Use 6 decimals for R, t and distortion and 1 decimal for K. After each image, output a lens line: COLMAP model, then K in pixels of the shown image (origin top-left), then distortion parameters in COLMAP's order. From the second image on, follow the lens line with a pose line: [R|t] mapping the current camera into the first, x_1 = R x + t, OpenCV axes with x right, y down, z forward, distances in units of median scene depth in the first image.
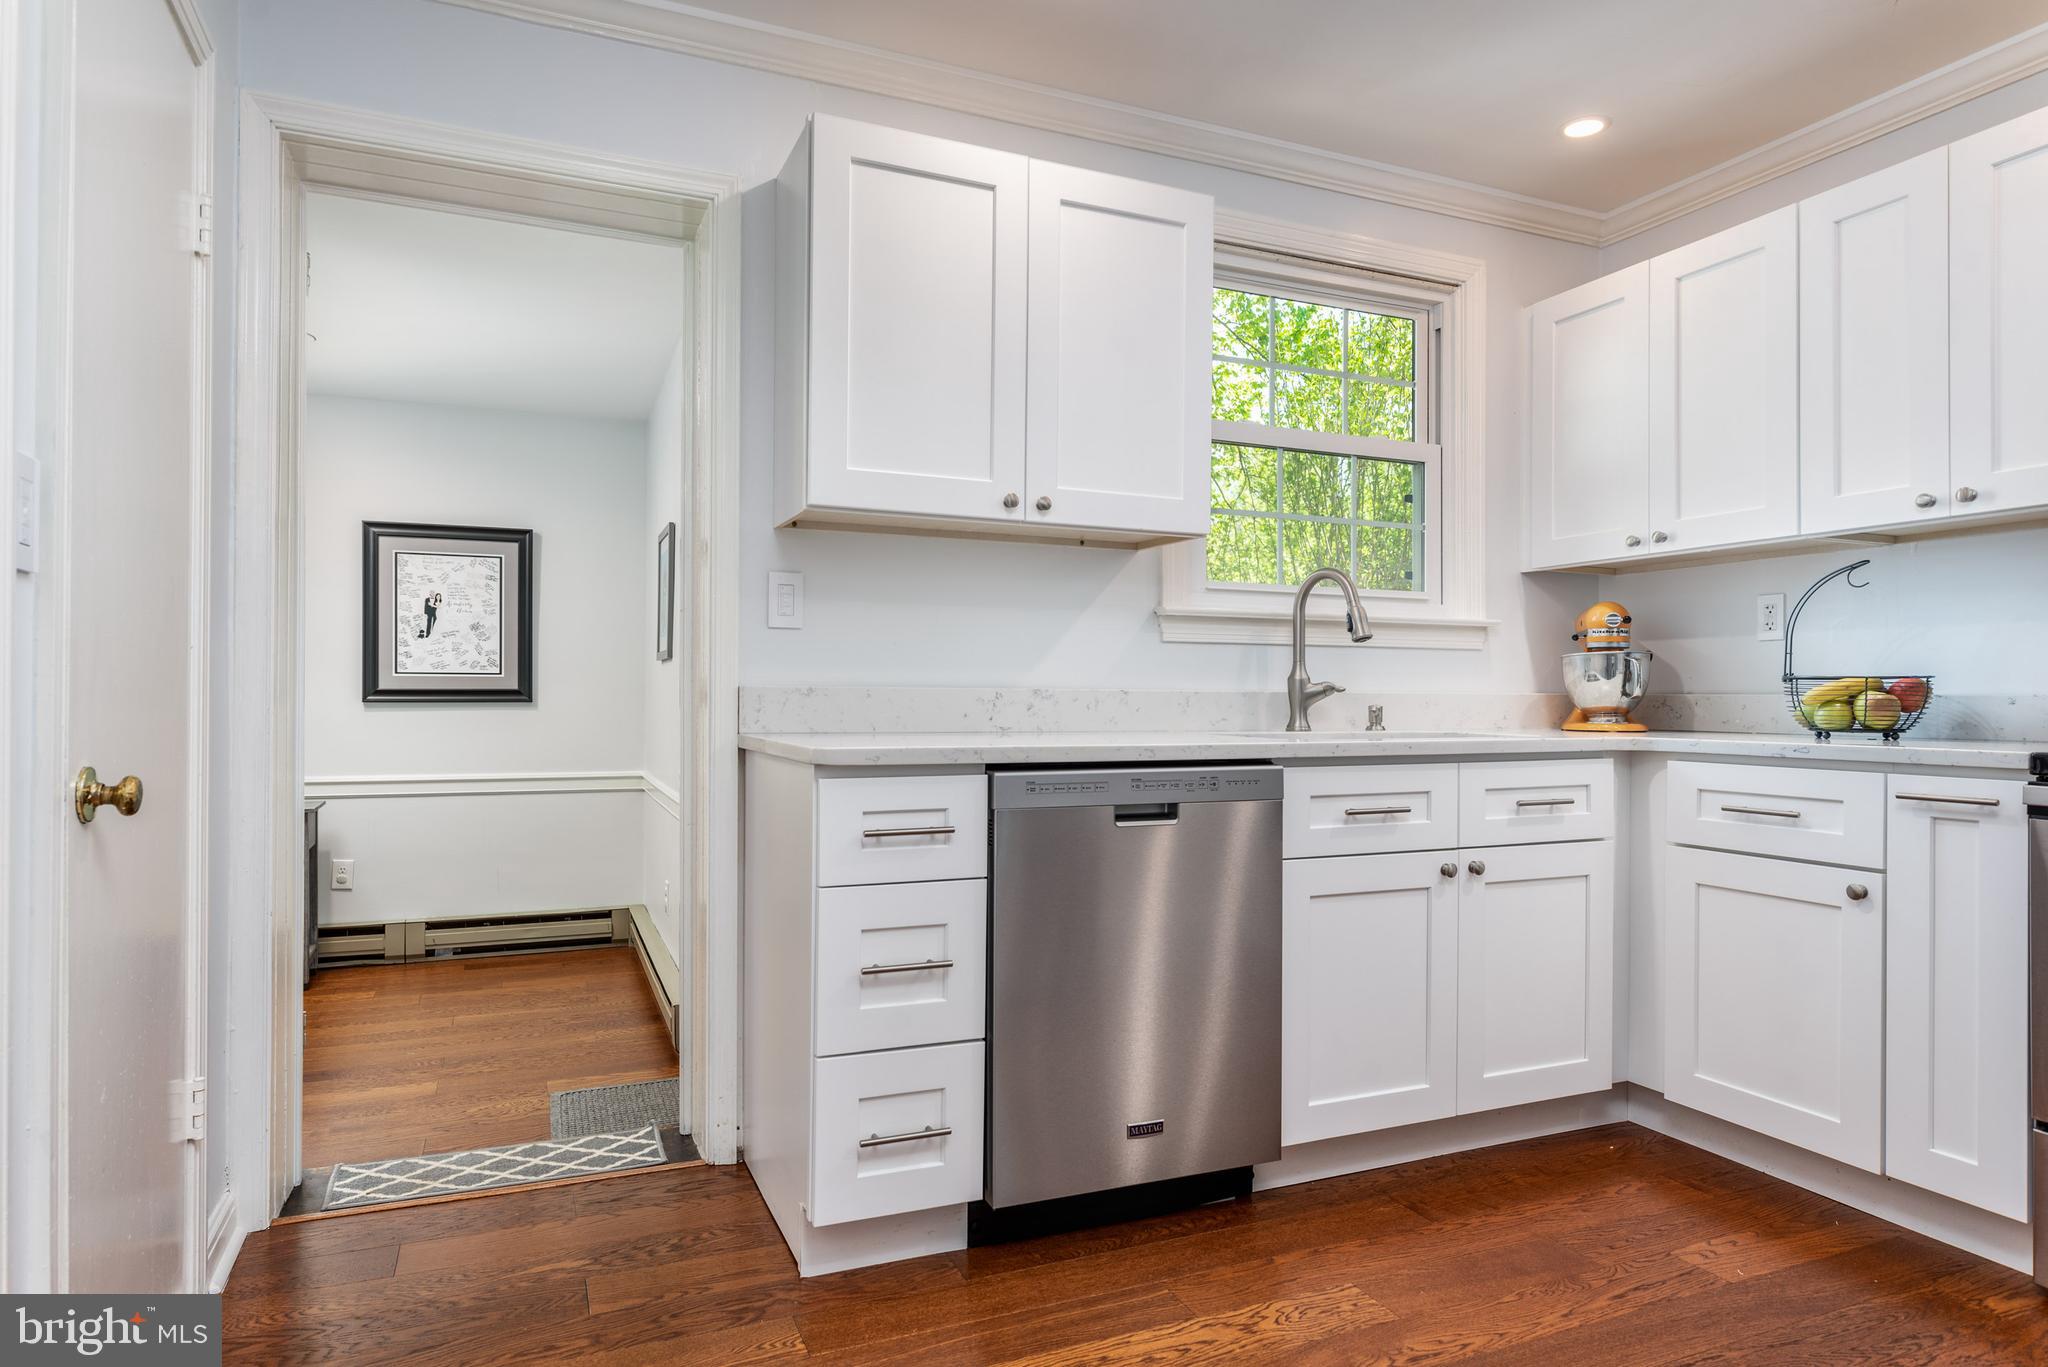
lens RADIAL K [[1187.7, 0, 1017.3], [0, 1187.7, 695.8], [0, 0, 1]] dist [-0.003181, -0.001563]
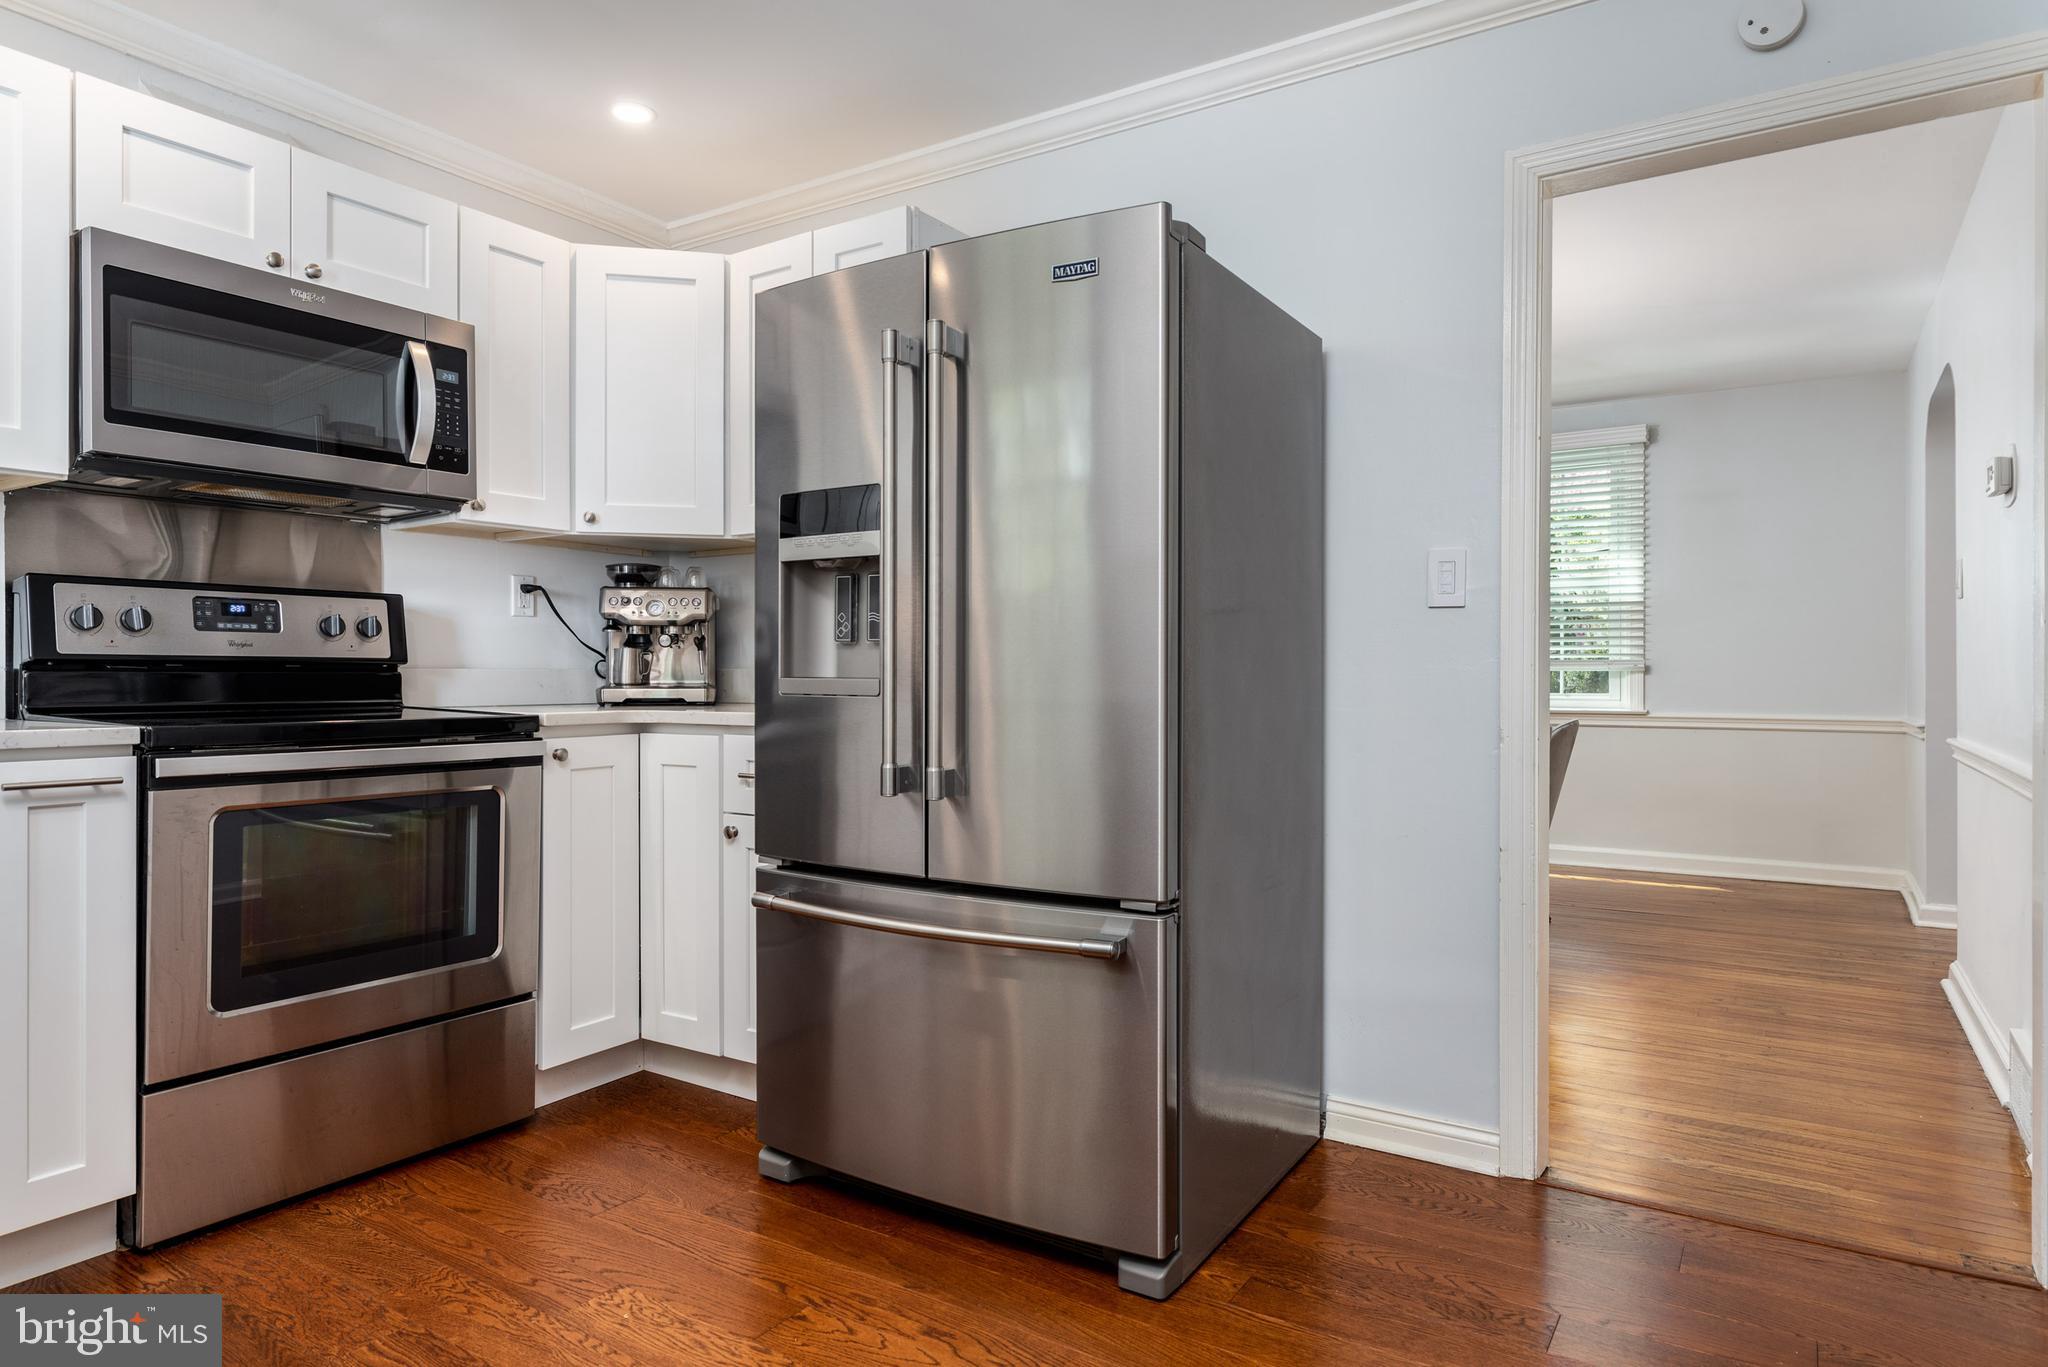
lens RADIAL K [[1191.0, 0, 1025.1], [0, 1191.0, 670.7], [0, 0, 1]] dist [-0.000186, -0.001350]
pose [[-0.561429, -0.003092, 0.827519, -0.273542], [-0.005225, 0.999986, 0.000191, -0.003025], [-0.827508, -0.004217, -0.561438, 0.623752]]
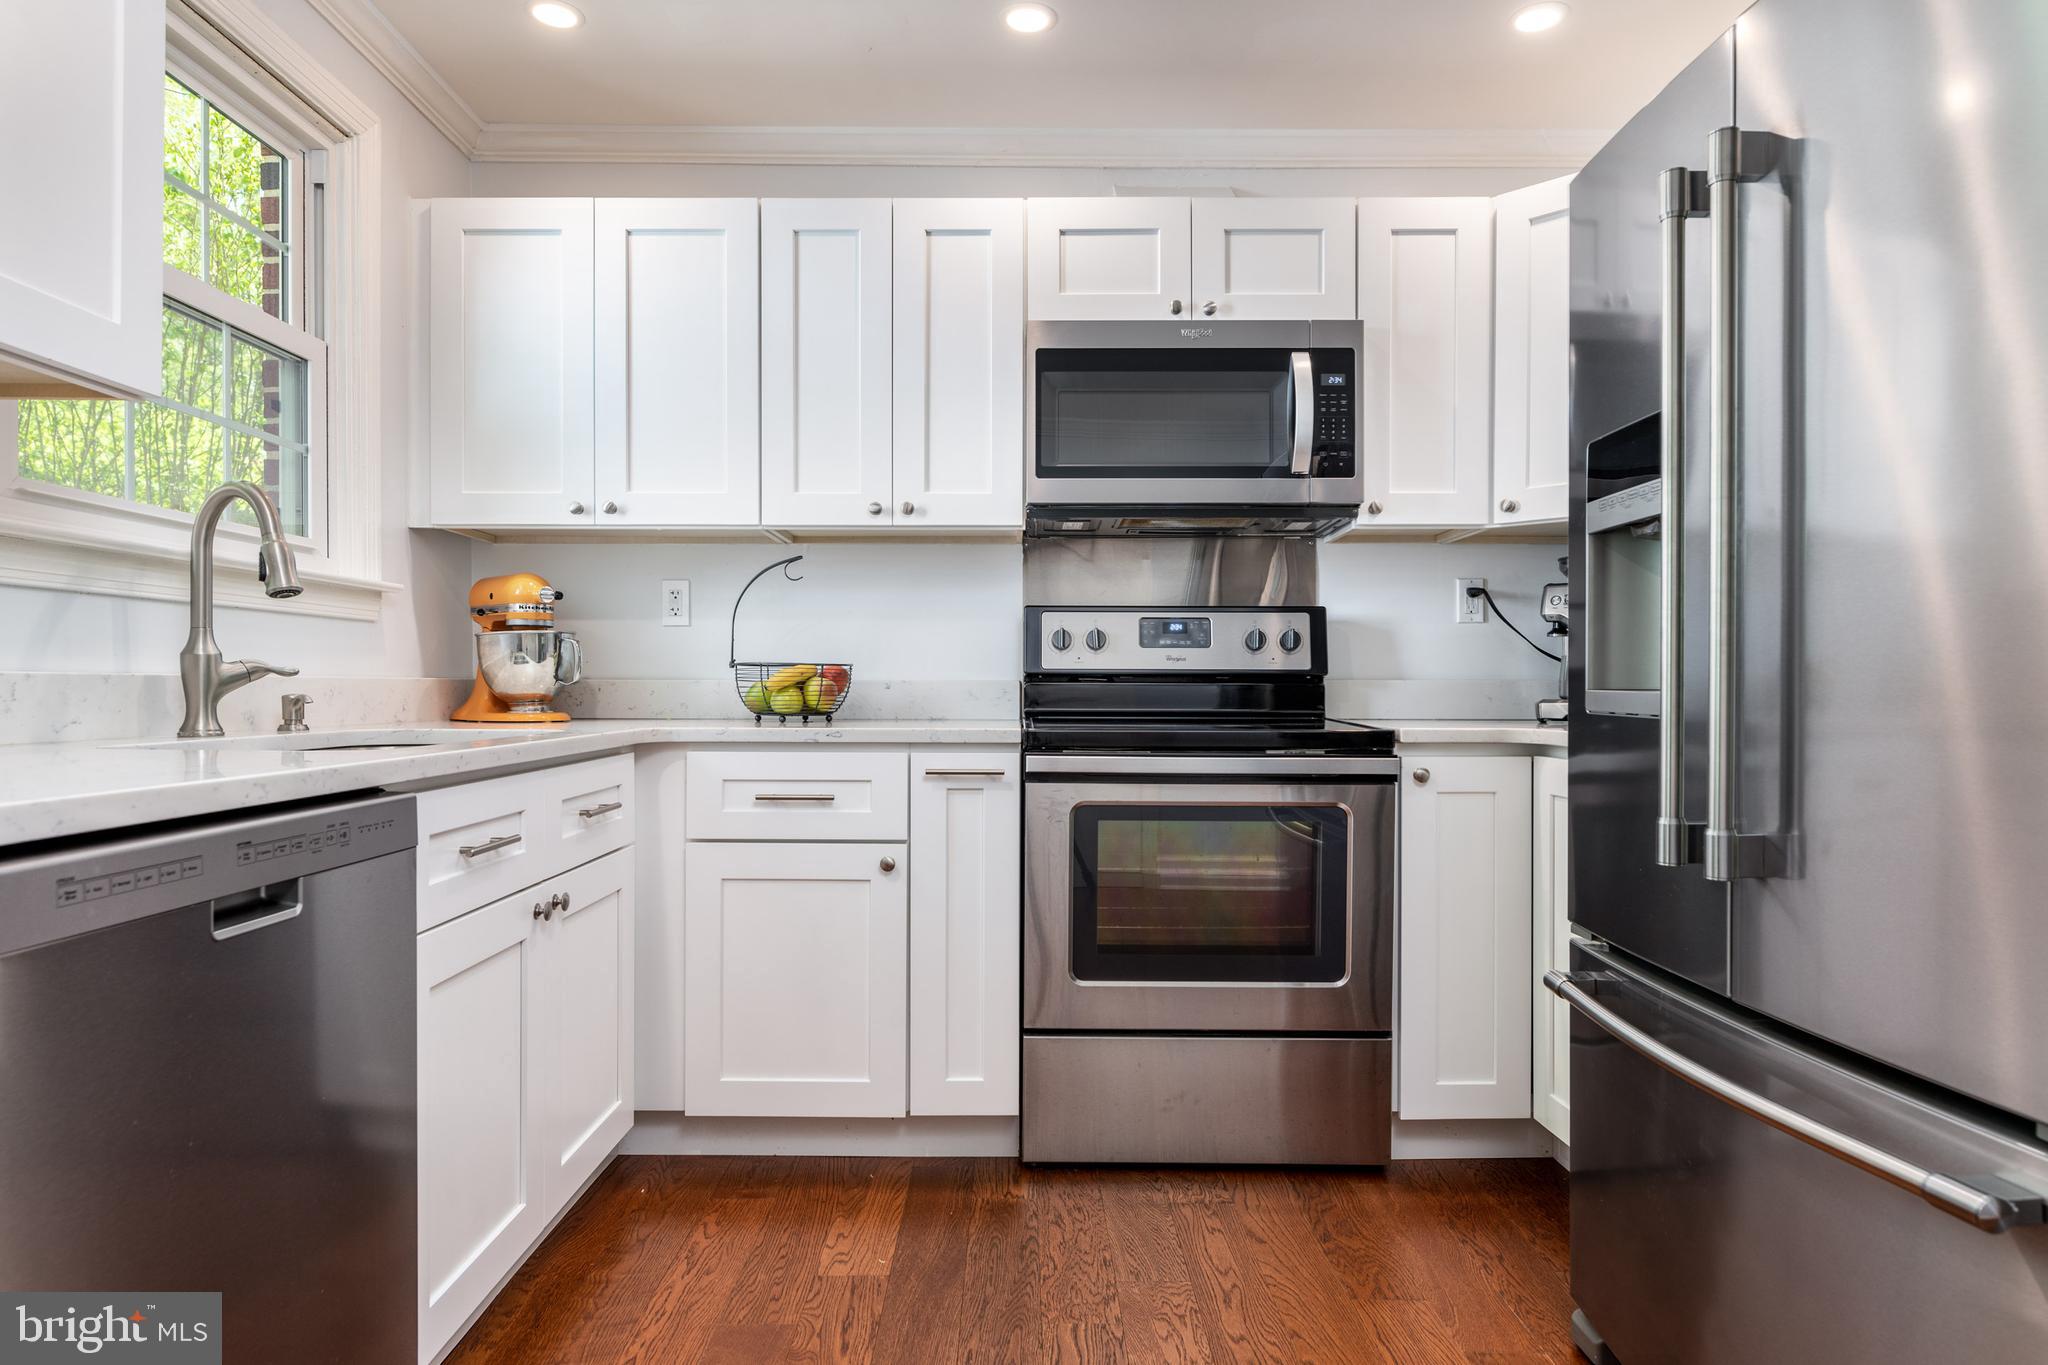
lens RADIAL K [[1187.7, 0, 1017.3], [0, 1187.7, 694.8], [0, 0, 1]] dist [-0.003181, -0.001563]
pose [[0.387521, -0.010521, 0.921801, -0.180809], [-0.001824, 0.999924, 0.012179, -0.001291], [-0.921859, -0.006401, 0.387473, 0.354802]]
